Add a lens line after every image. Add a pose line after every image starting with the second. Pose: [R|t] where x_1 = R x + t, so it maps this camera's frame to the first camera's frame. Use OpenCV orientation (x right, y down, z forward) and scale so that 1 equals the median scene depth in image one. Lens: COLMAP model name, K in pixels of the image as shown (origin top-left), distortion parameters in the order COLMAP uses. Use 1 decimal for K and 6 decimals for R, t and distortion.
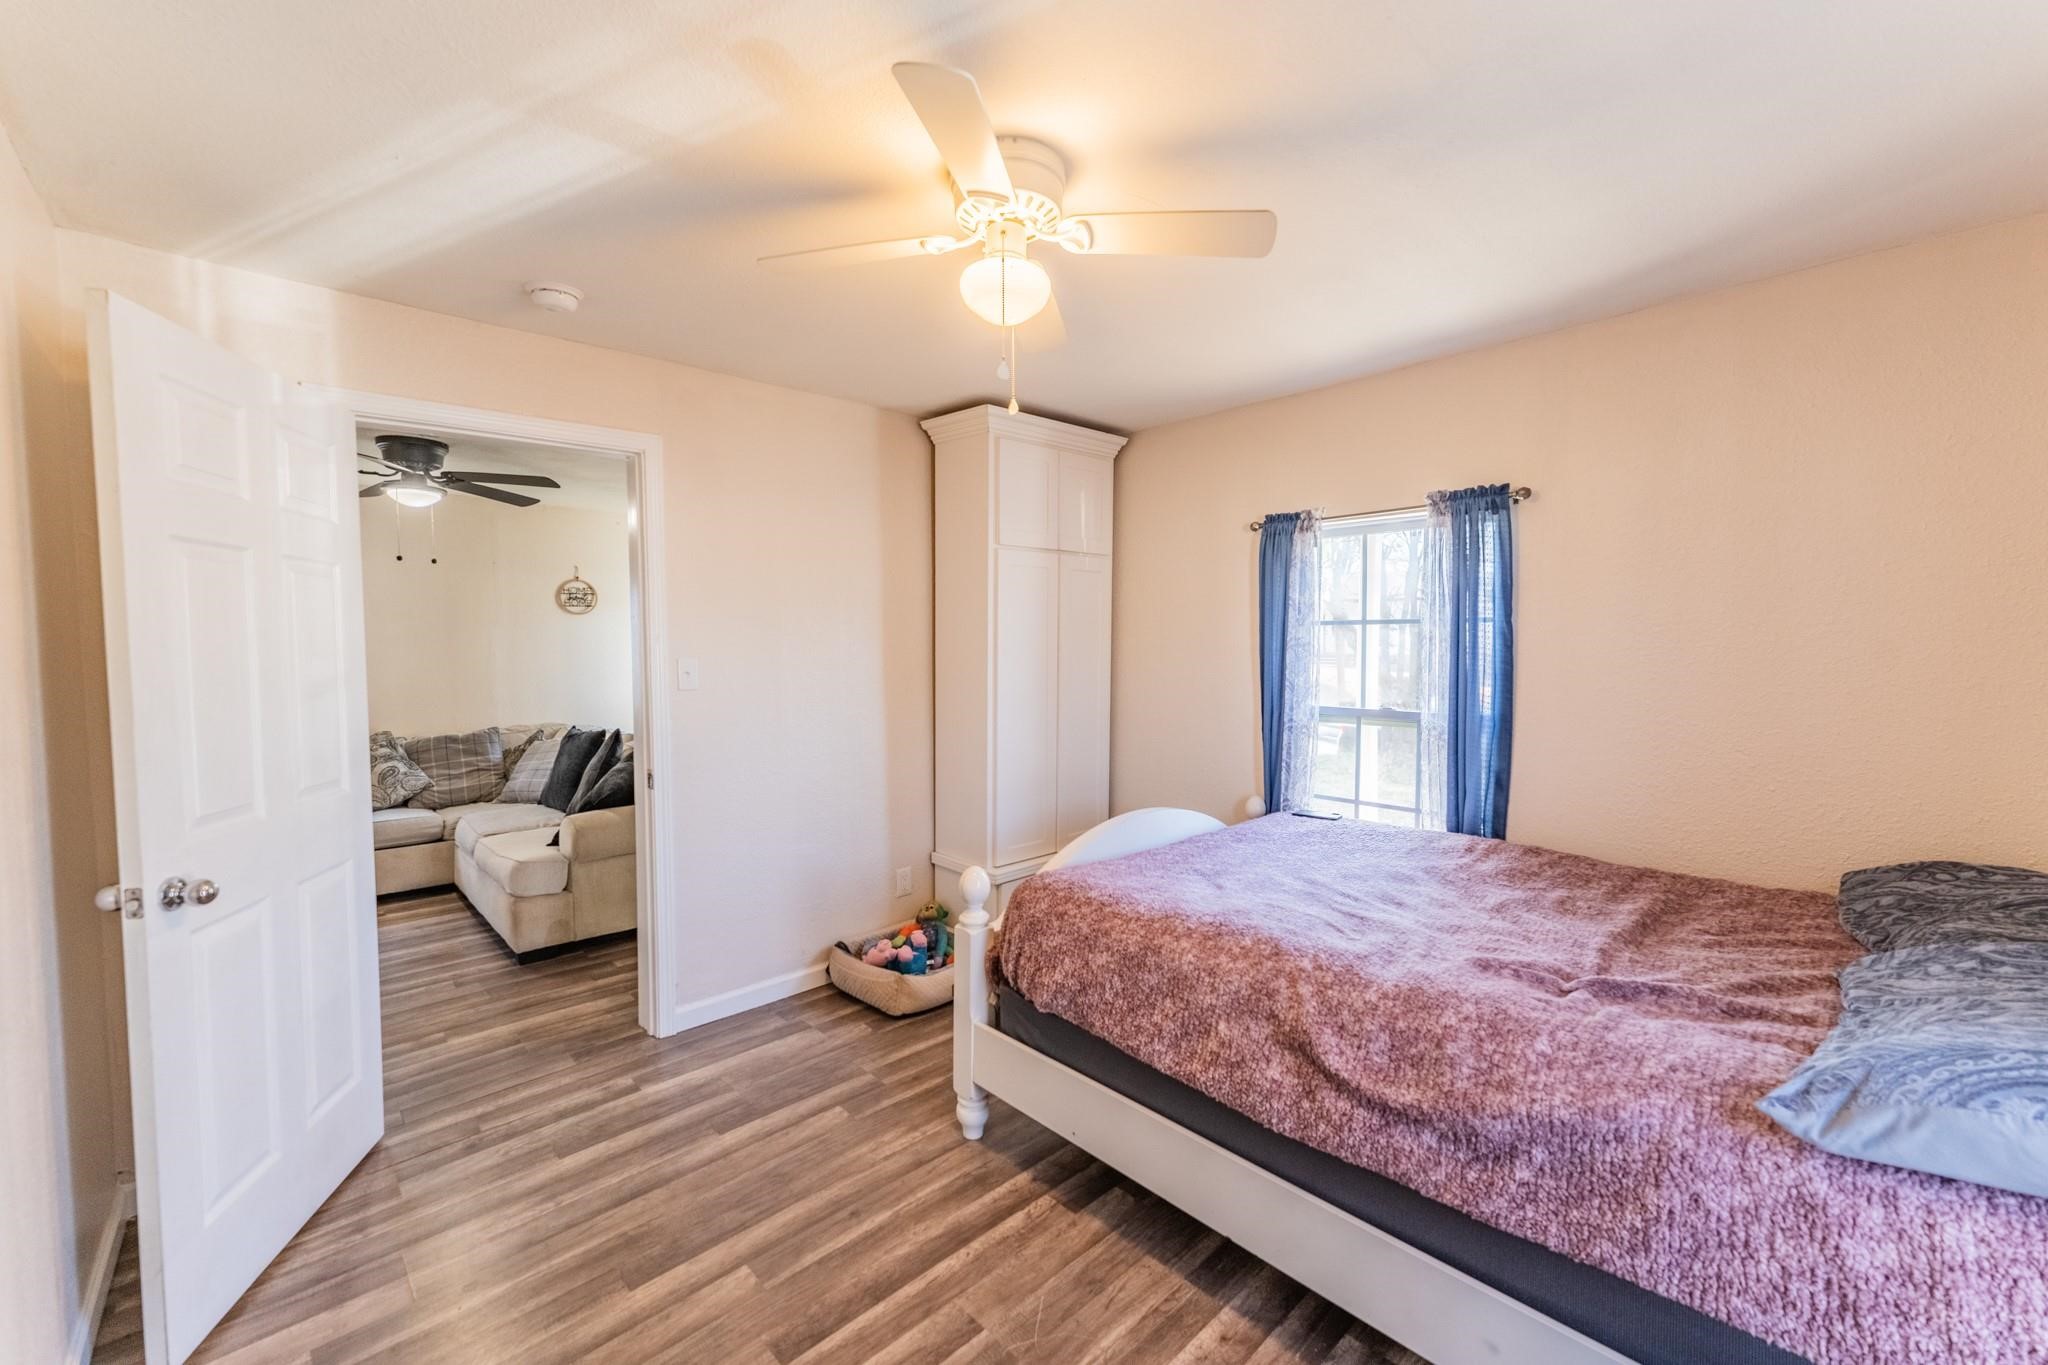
lens RADIAL K [[828.1, 0, 1021.4], [0, 828.1, 671.7], [0, 0, 1]] dist [-0.000155, 0.000212]
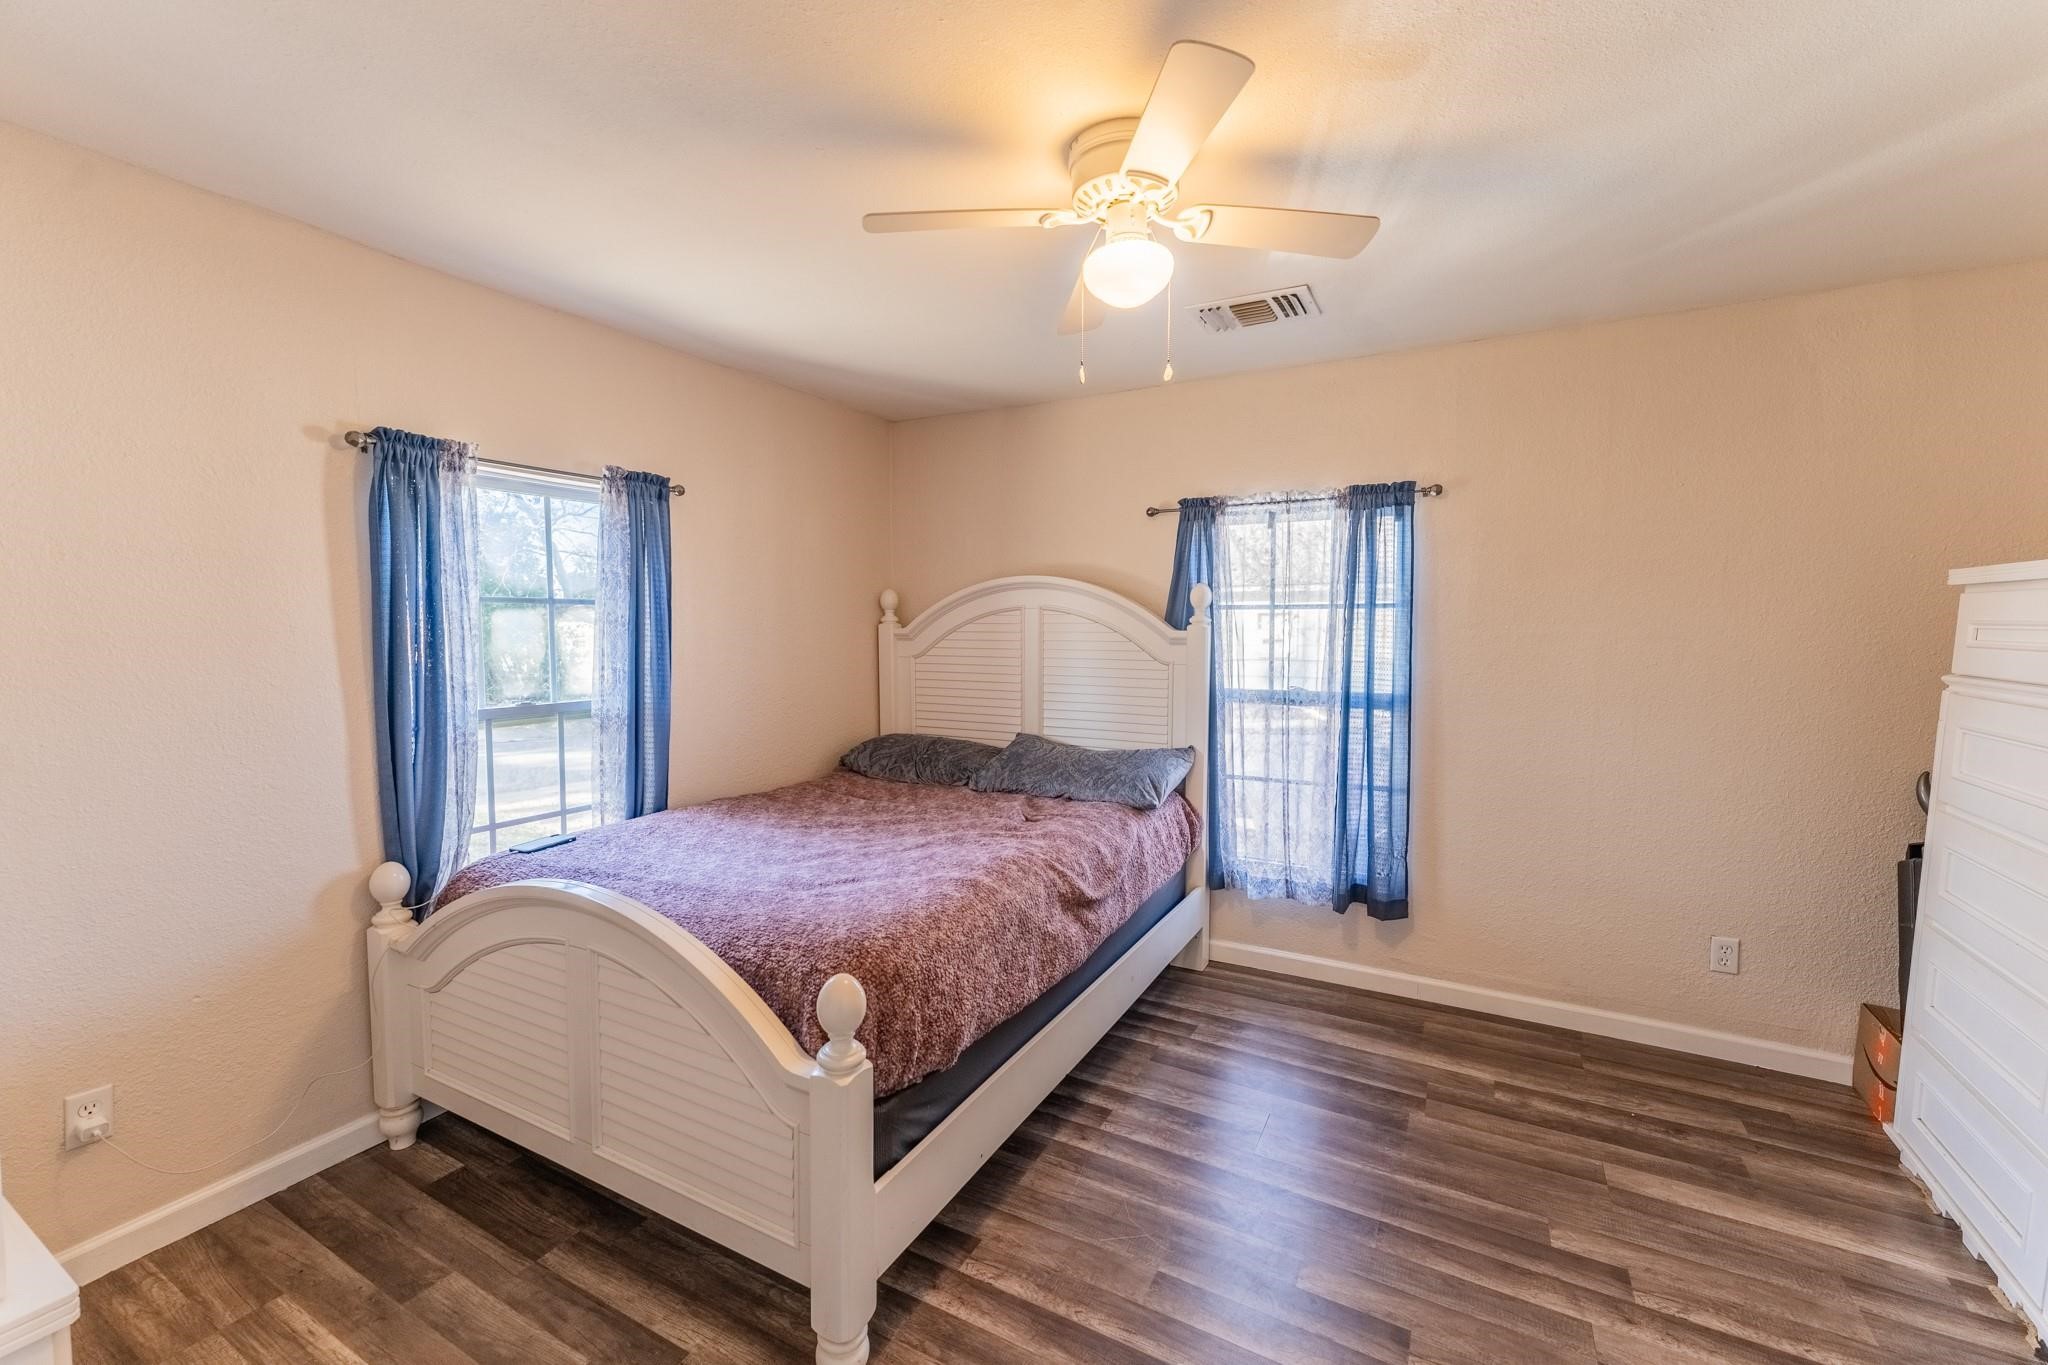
lens RADIAL K [[828.1, 0, 1023.7], [0, 828.1, 677.1], [0, 0, 1]] dist [-0.000155, 0.000212]
pose [[-0.309513, -0.057617, 0.949148, -0.690602], [0.034987, 0.996797, 0.071918, -0.034222], [-0.950251, 0.055467, -0.306506, 1.046778]]
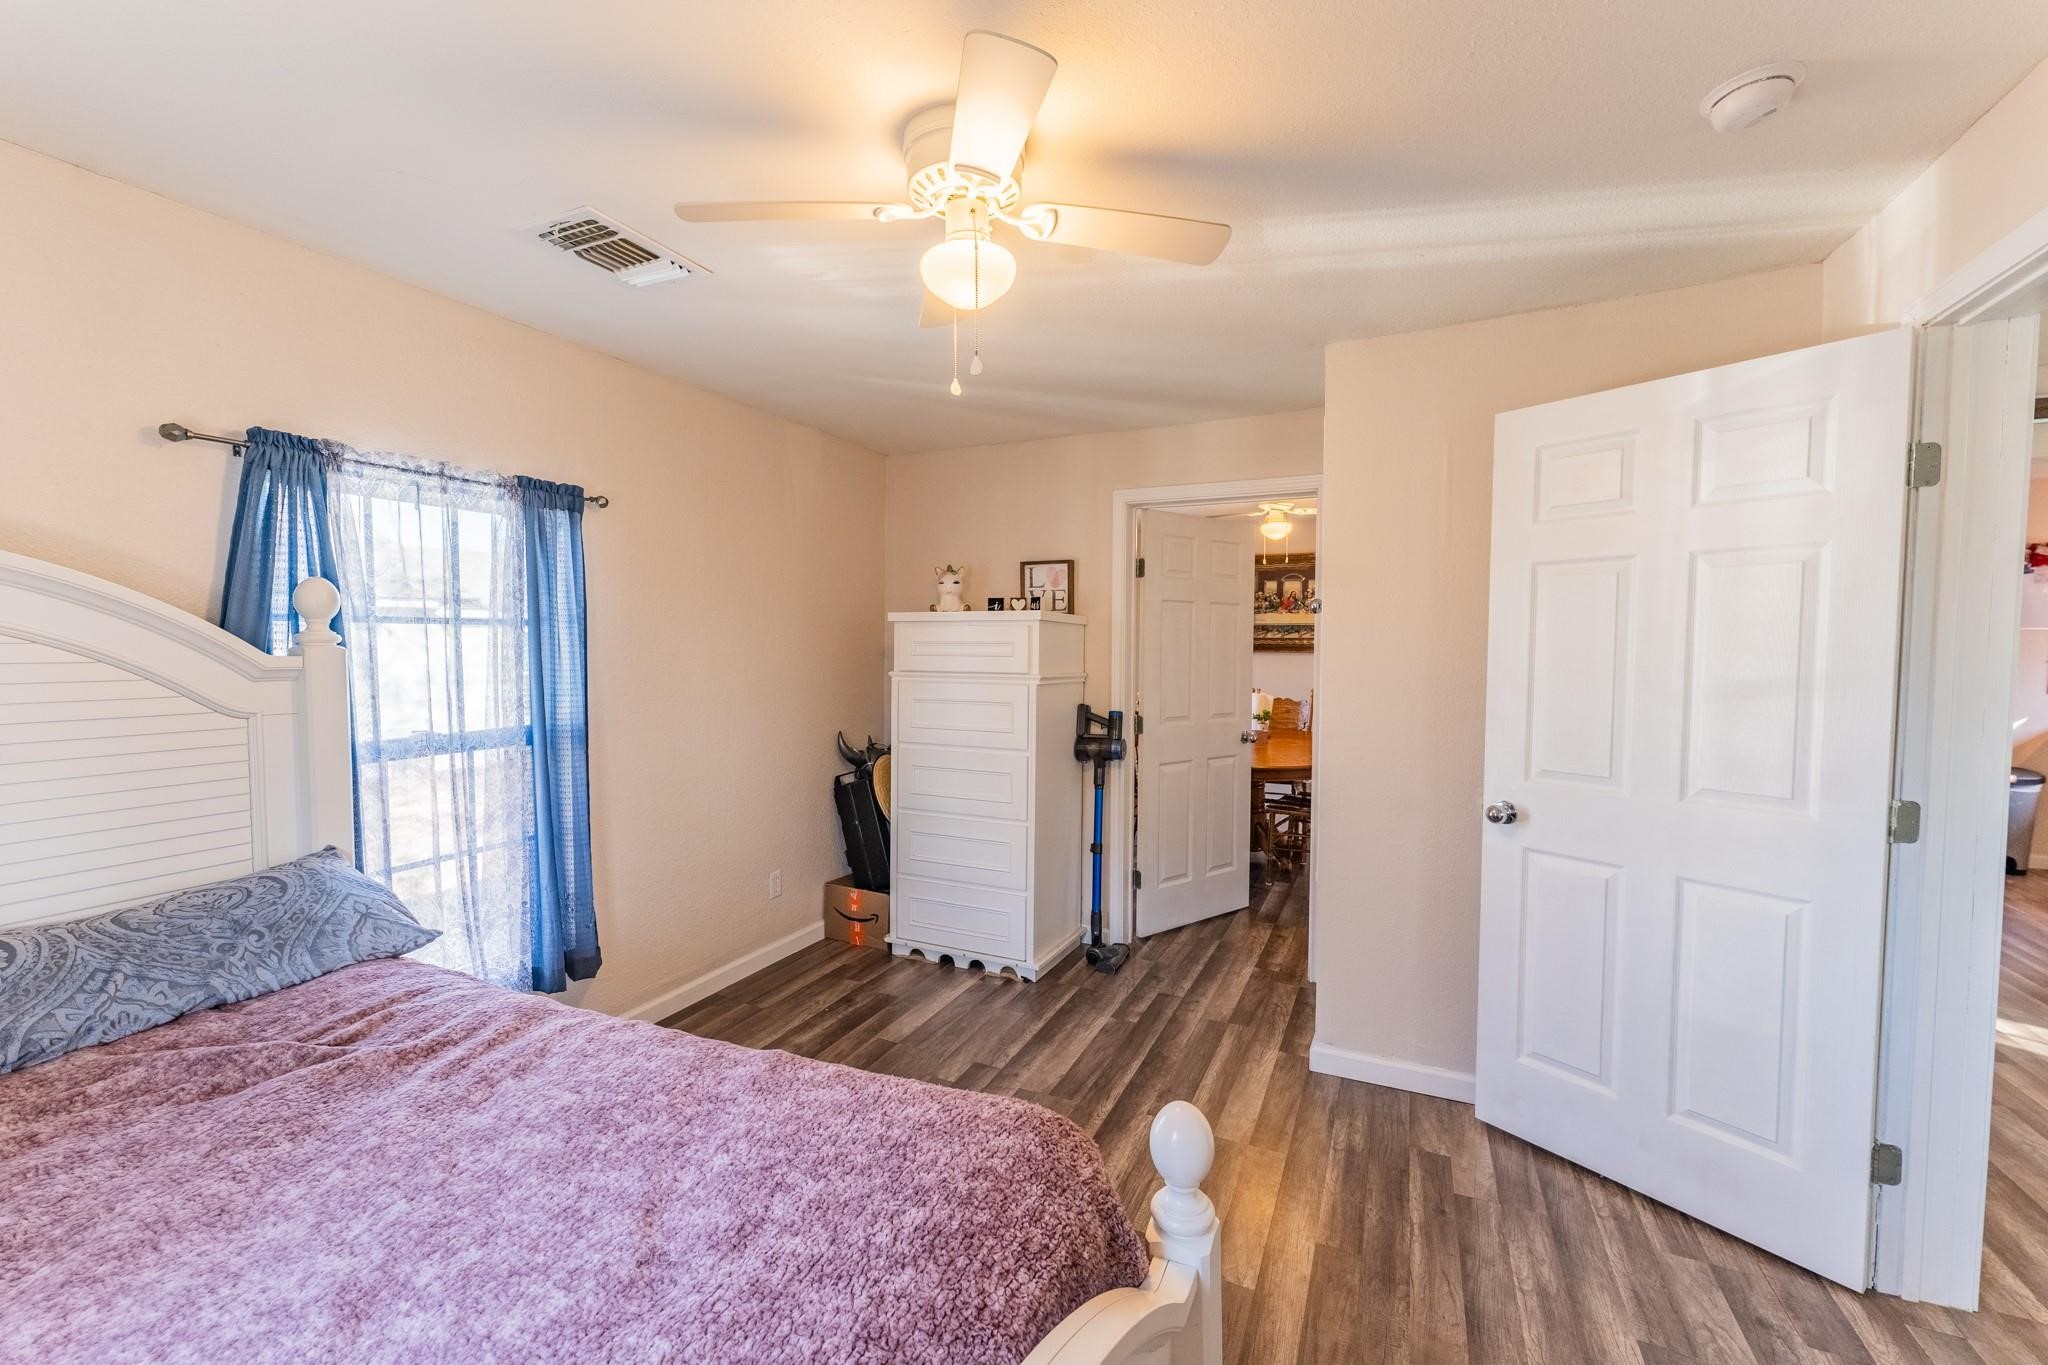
lens RADIAL K [[828.1, 0, 1019.8], [0, 828.1, 672.3], [0, 0, 1]] dist [-0.000155, 0.000212]
pose [[-0.929317, 0.018365, -0.368825, 0.205087], [-0.007719, 0.997578, 0.069122, -0.047900], [0.369201, 0.067083, -0.926925, 1.392266]]
